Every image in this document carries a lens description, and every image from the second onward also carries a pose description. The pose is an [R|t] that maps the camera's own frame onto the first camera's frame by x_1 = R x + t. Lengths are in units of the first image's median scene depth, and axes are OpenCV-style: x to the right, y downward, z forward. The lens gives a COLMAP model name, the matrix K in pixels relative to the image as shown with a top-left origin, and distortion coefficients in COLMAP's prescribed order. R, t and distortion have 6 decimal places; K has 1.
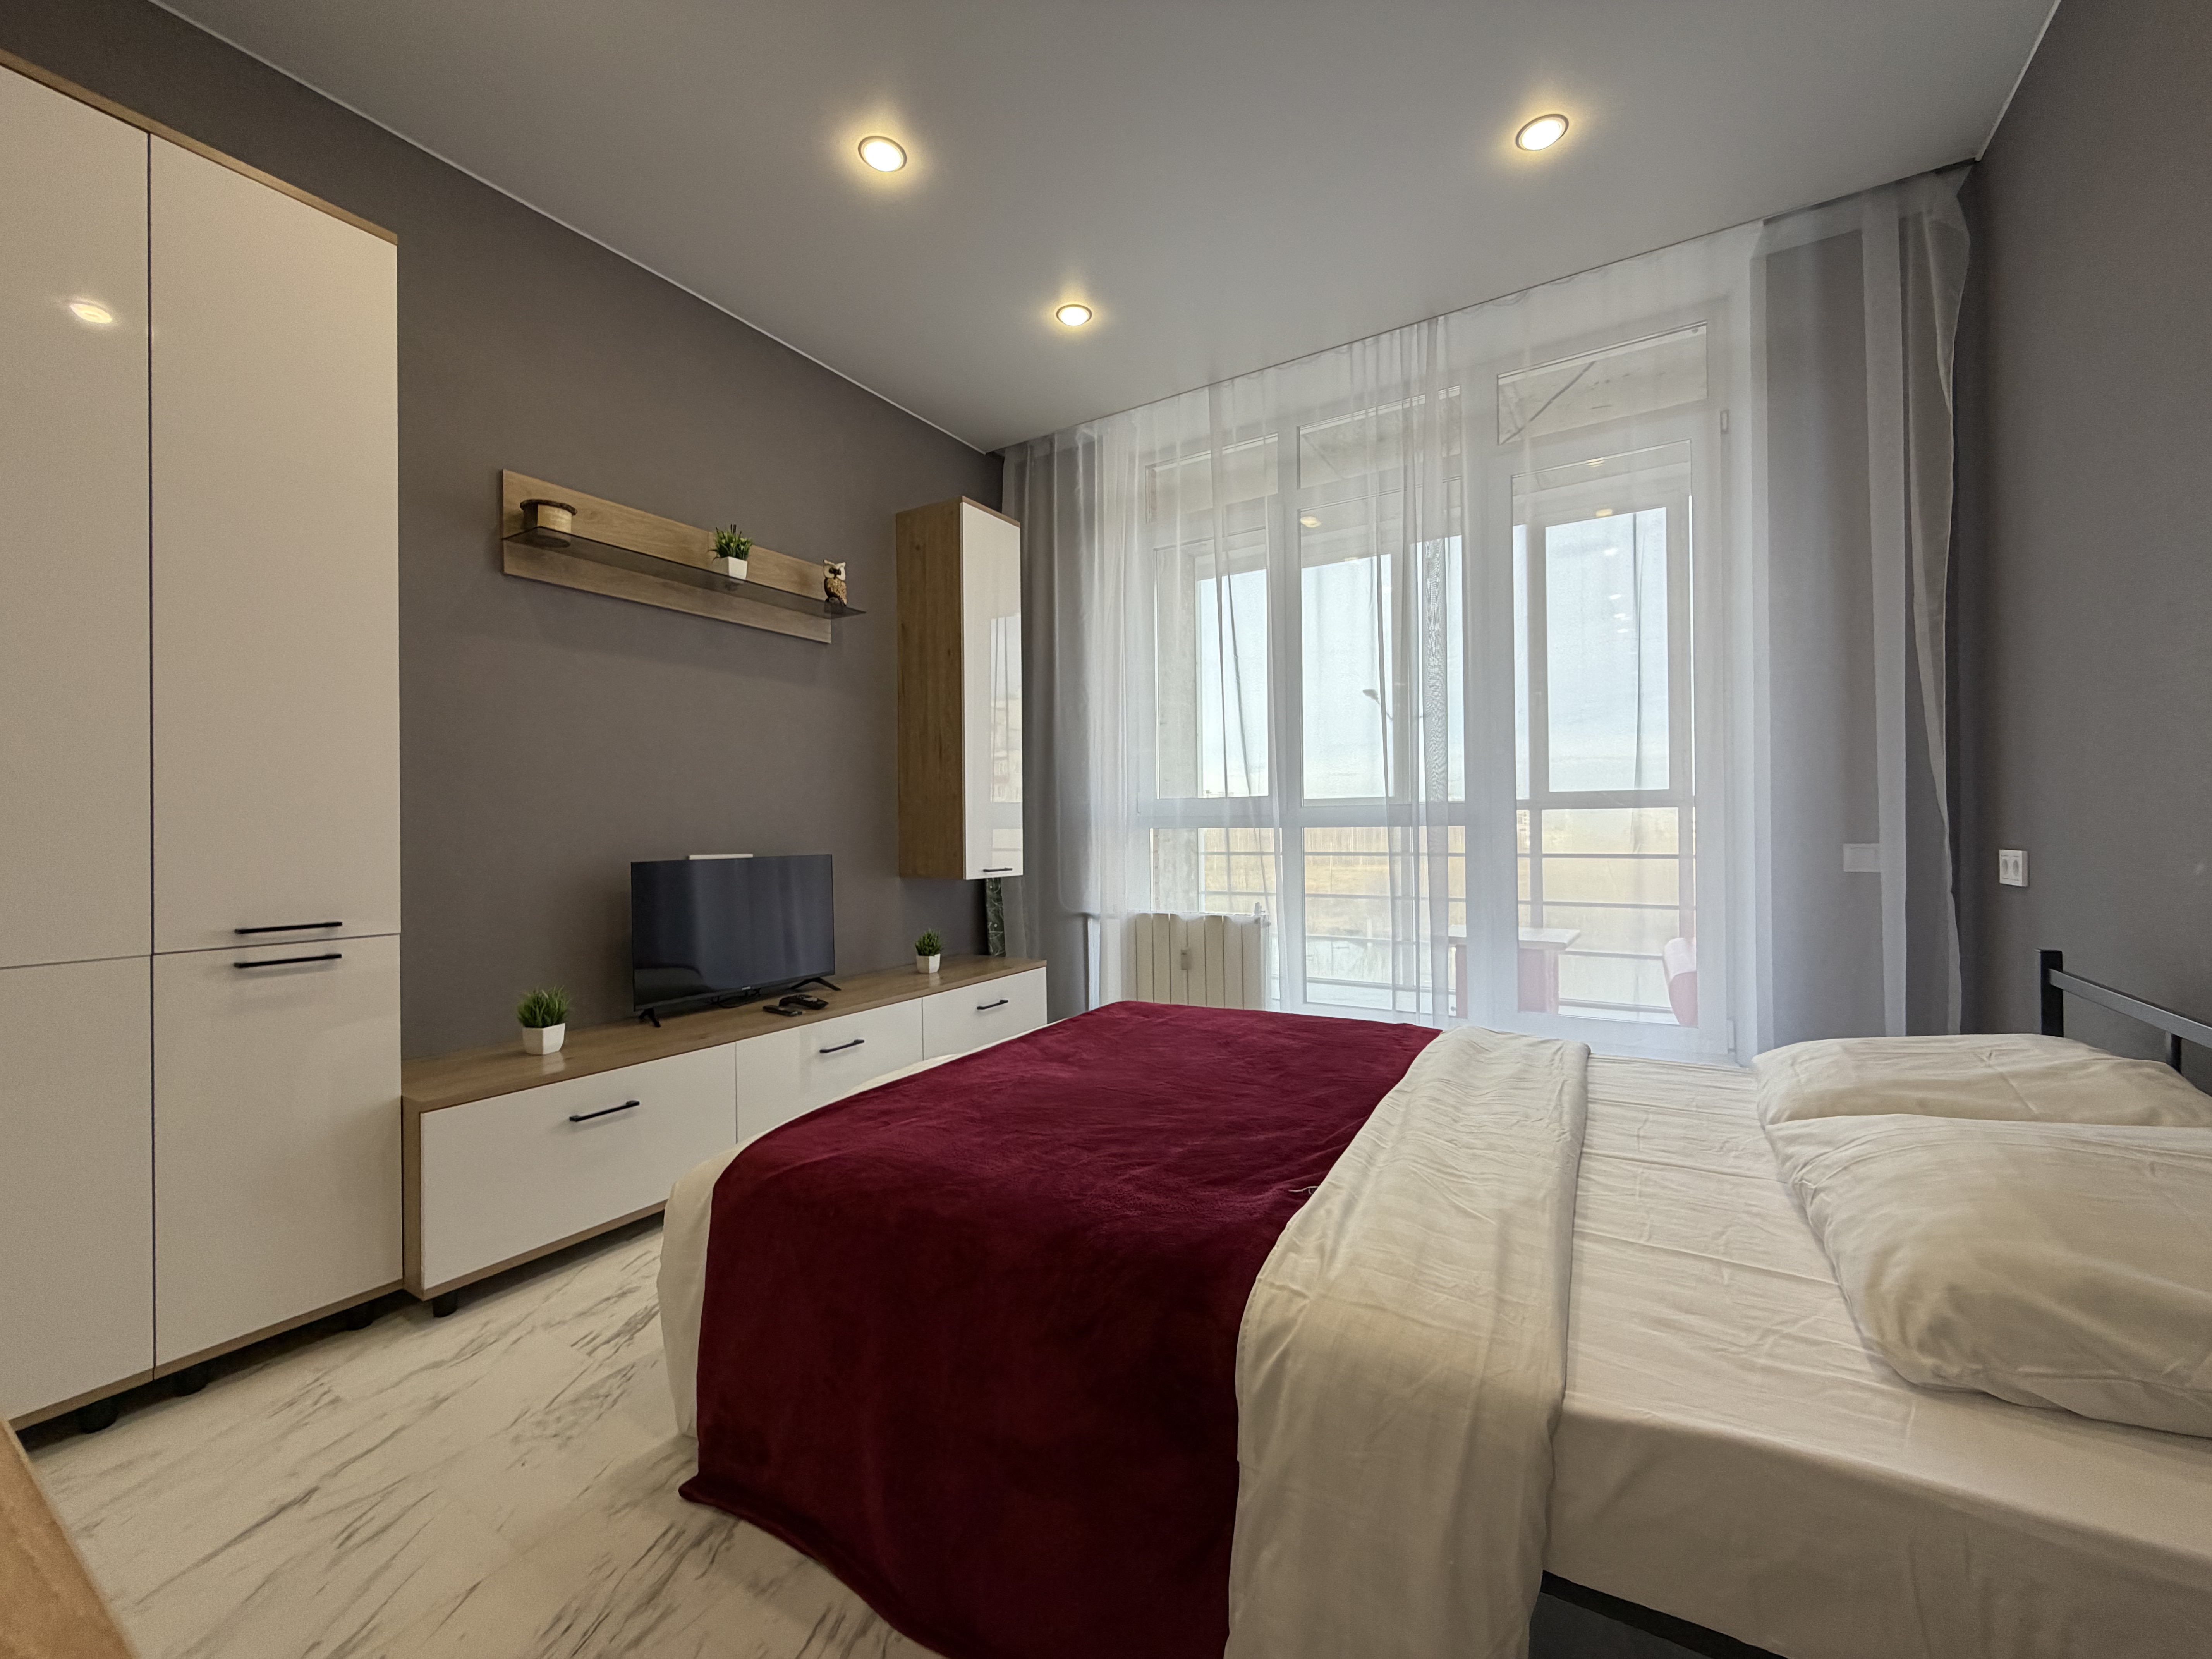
lens RADIAL K [[884.8, 0, 1101.6], [0, 884.8, 832.6], [0, 0, 1]] dist [0.000457, -0.000158]
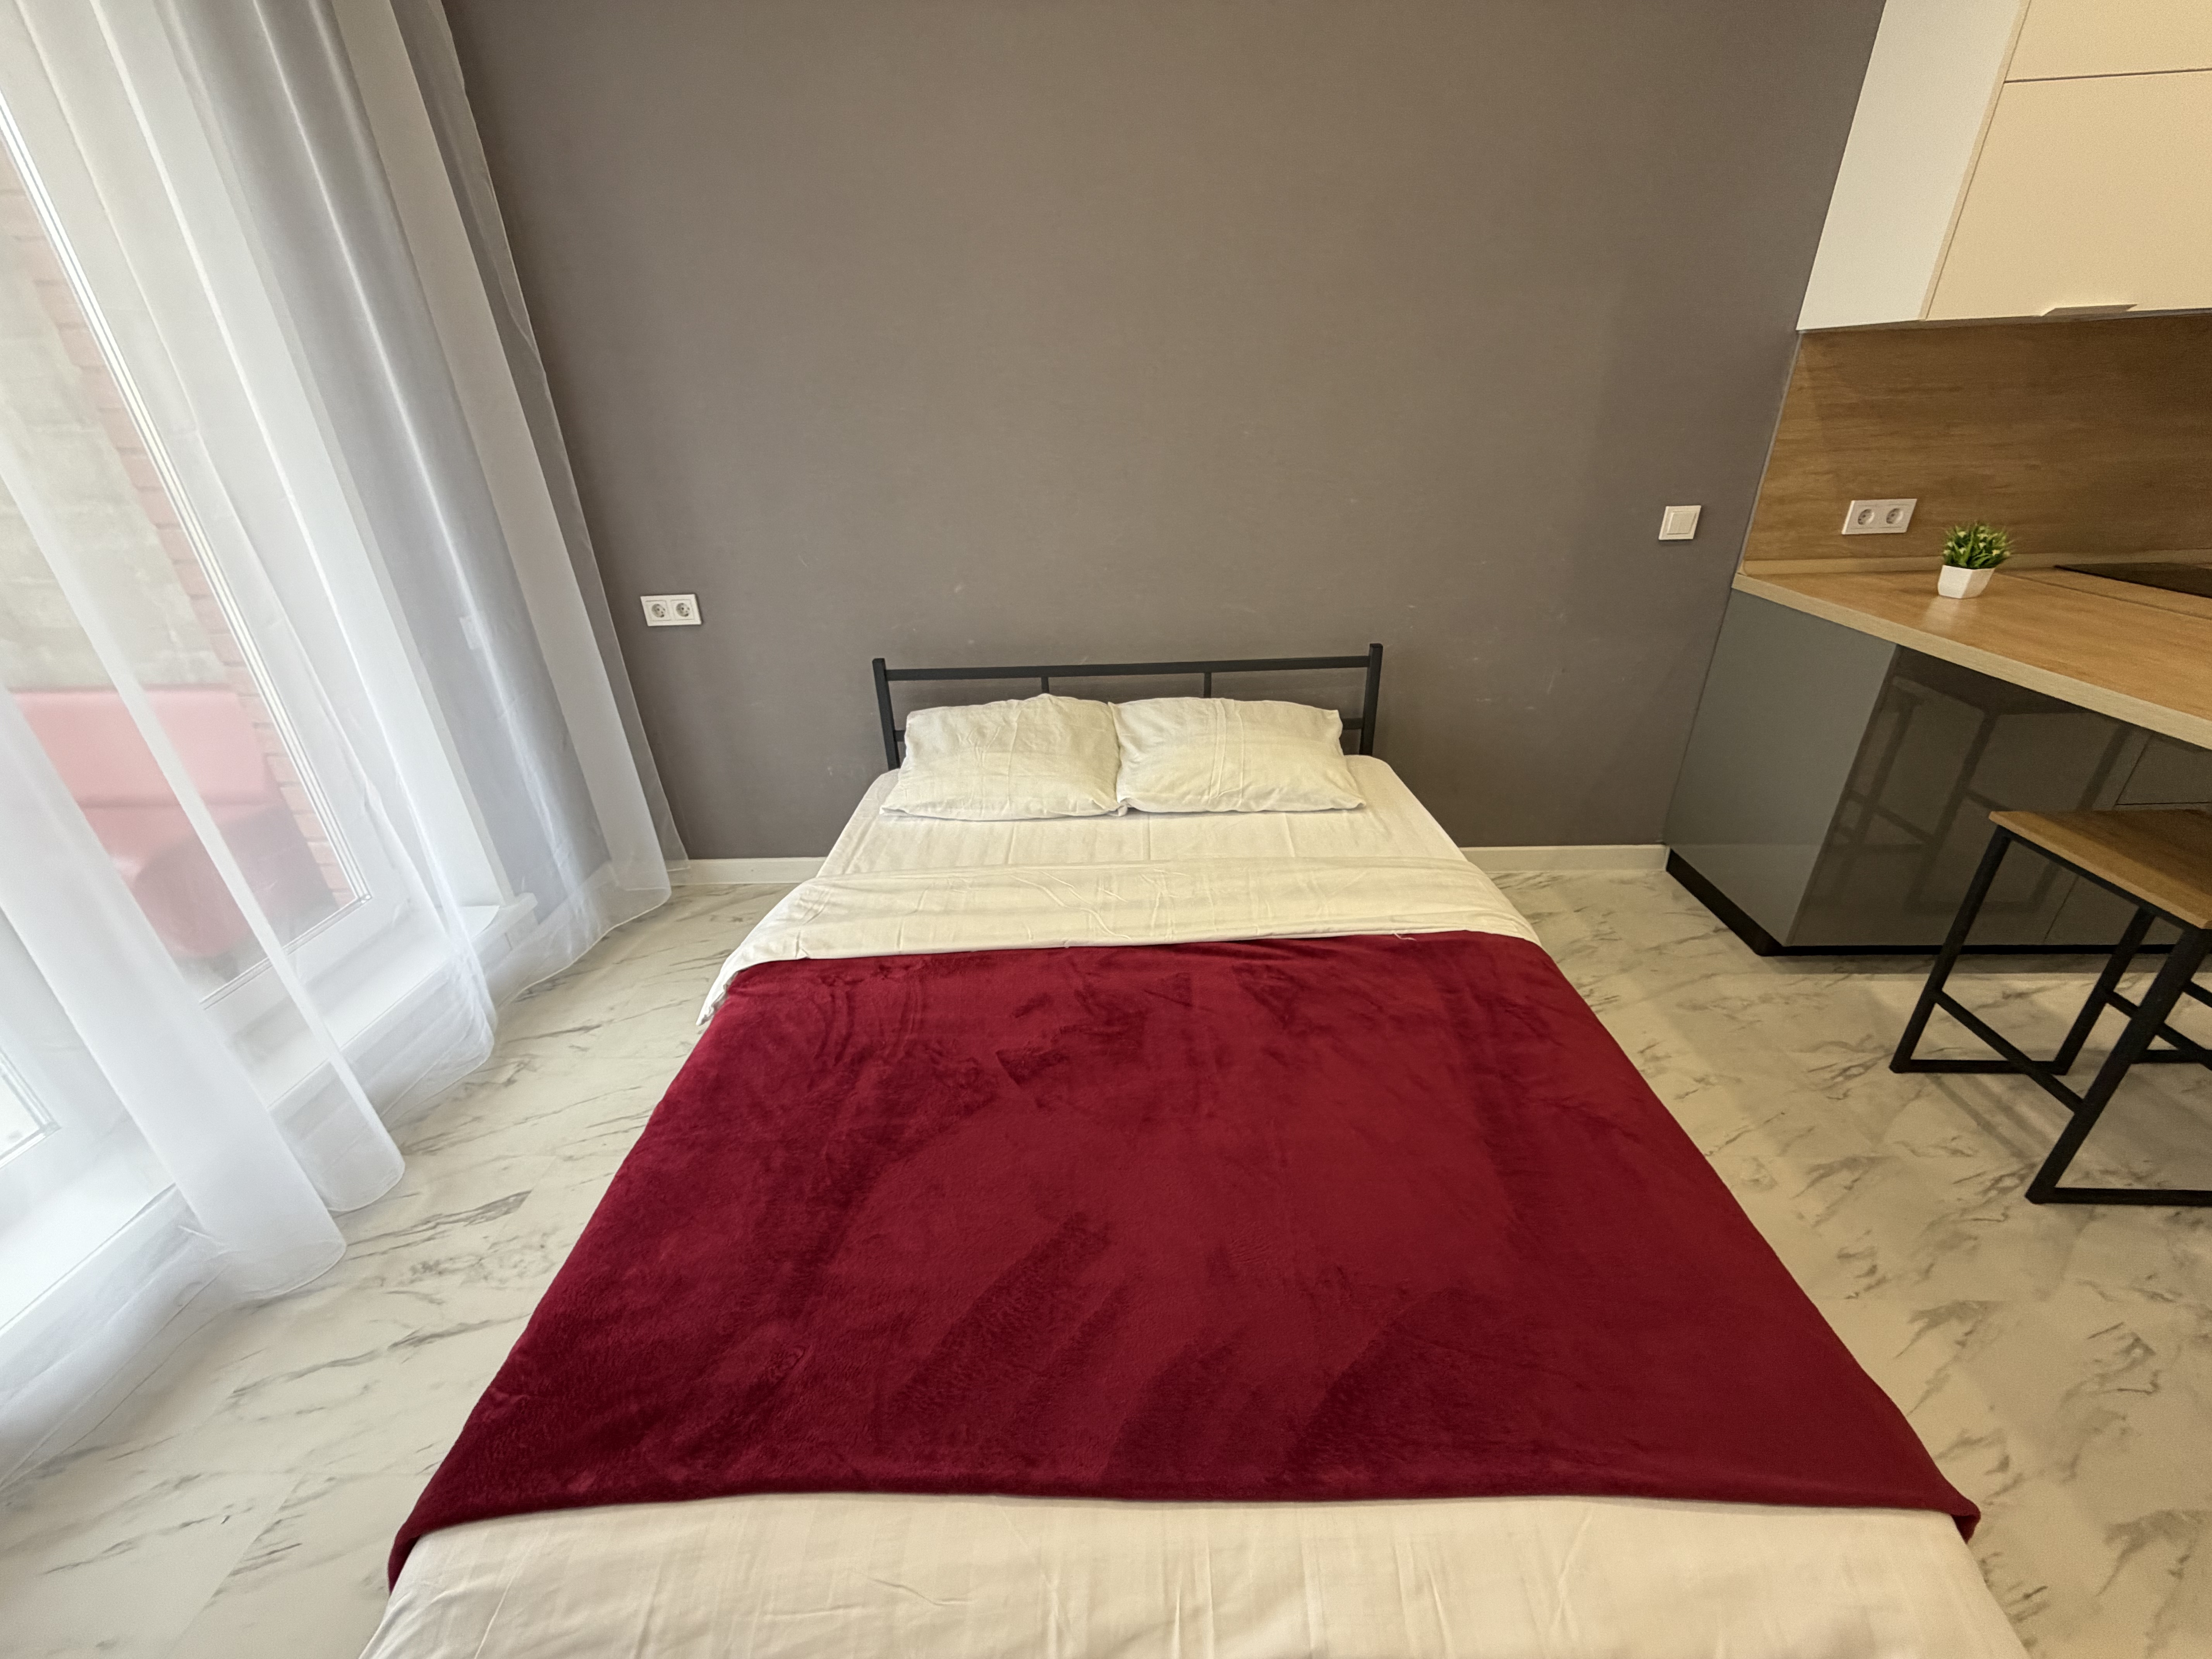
lens RADIAL K [[884.8, 0, 1101.0], [0, 884.8, 824.6], [0, 0, 1]] dist [0.000457, -0.000158]
pose [[-0.497477, -0.356626, 0.790781, -0.352222], [0.045886, 0.899493, 0.434520, -0.225675], [-0.866262, 0.252450, -0.431113, 1.280783]]
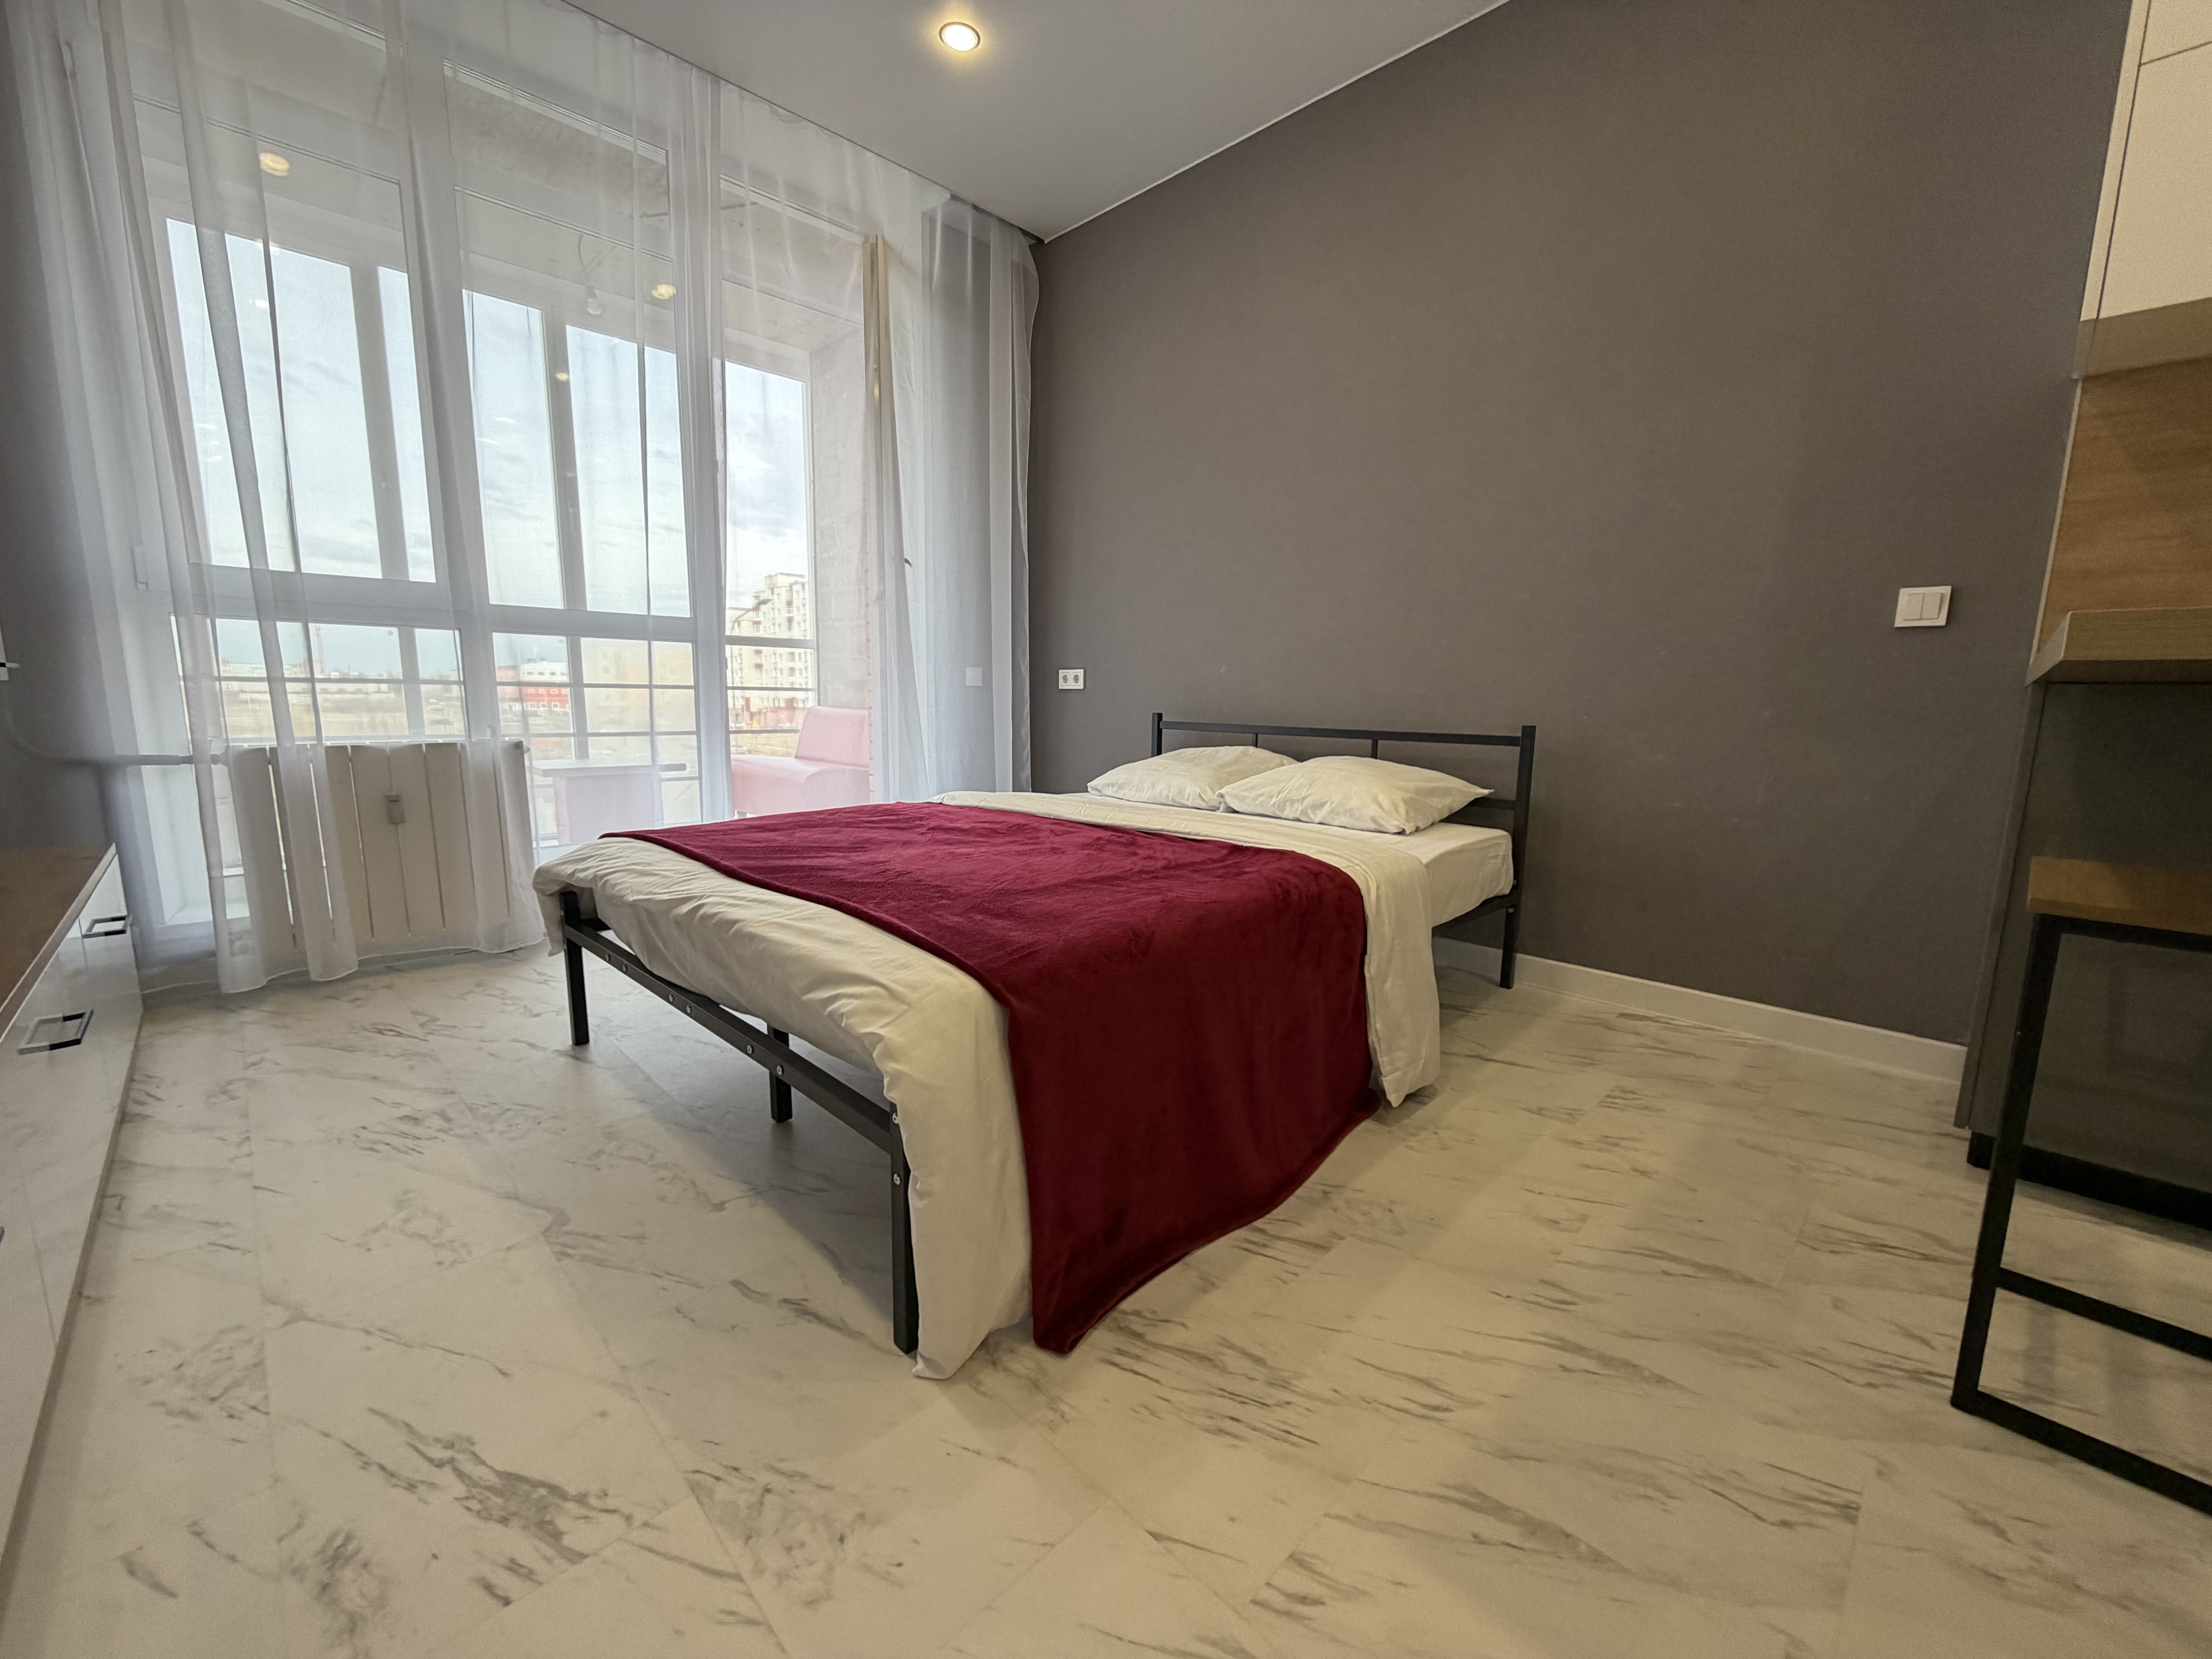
lens RADIAL K [[884.8, 0, 1111.8], [0, 884.8, 828.3], [0, 0, 1]] dist [0.000457, -0.000158]
pose [[0.226342, -0.131592, 0.965118, -0.889004], [-0.012954, 0.990338, 0.138069, 0.108782], [-0.973962, -0.043753, 0.222451, 0.588774]]
